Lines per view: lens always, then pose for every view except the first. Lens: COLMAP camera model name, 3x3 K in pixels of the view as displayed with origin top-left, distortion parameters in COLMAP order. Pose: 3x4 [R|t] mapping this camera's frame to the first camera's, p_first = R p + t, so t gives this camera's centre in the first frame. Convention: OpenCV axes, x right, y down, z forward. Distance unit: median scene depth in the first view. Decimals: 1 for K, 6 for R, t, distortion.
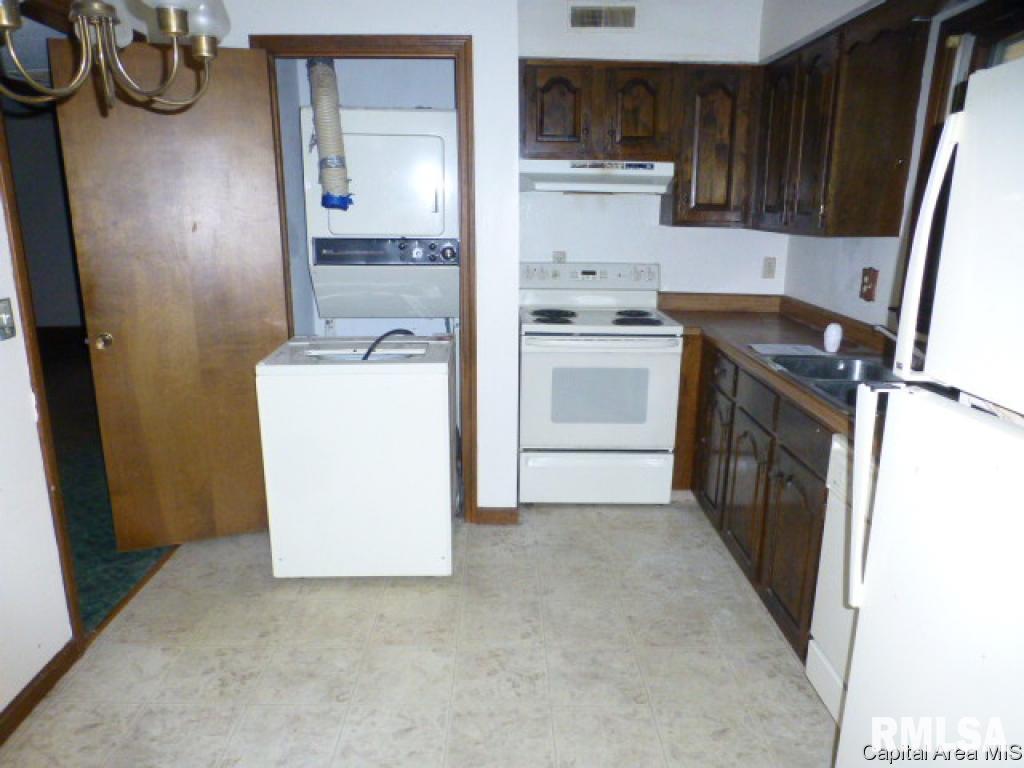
lens RADIAL K [[715.1, 0, 512.0], [0, 715.1, 384.0], [0, 0, 1]] dist [-0.058473, -0.002905]
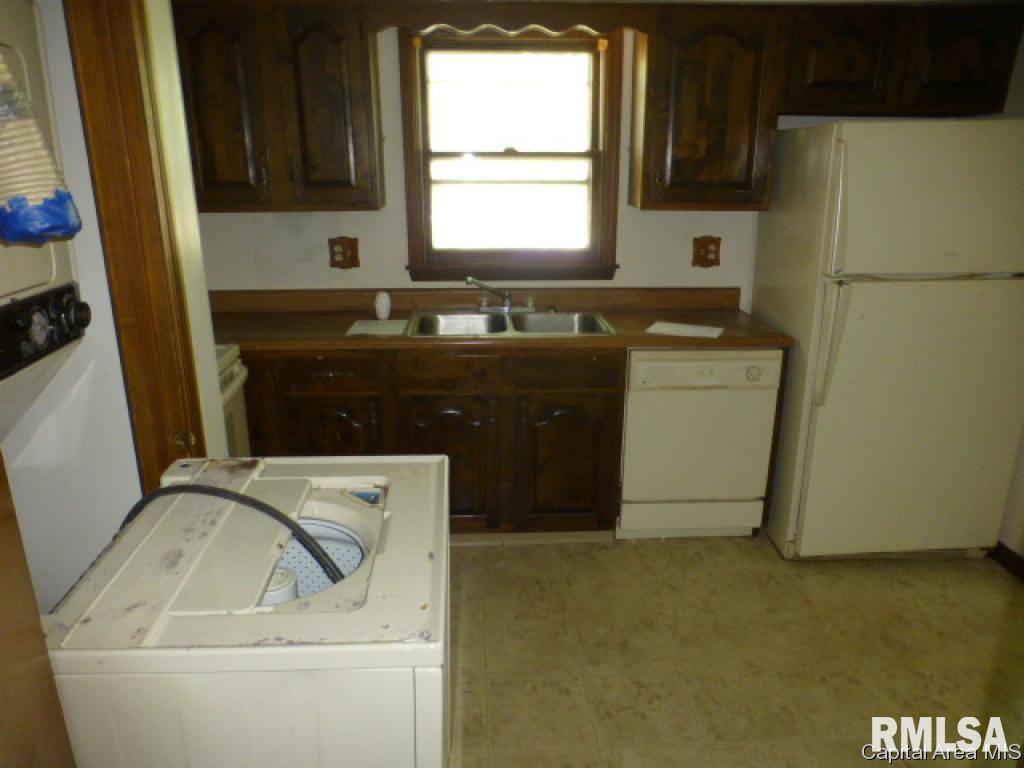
lens RADIAL K [[715.1, 0, 512.0], [0, 715.1, 384.0], [0, 0, 1]] dist [-0.058473, -0.002905]
pose [[-0.025825, -0.296232, 0.954767, -0.722842], [0.249602, 0.922924, 0.293103, -0.269697], [-0.968004, 0.245881, 0.050106, 0.975212]]
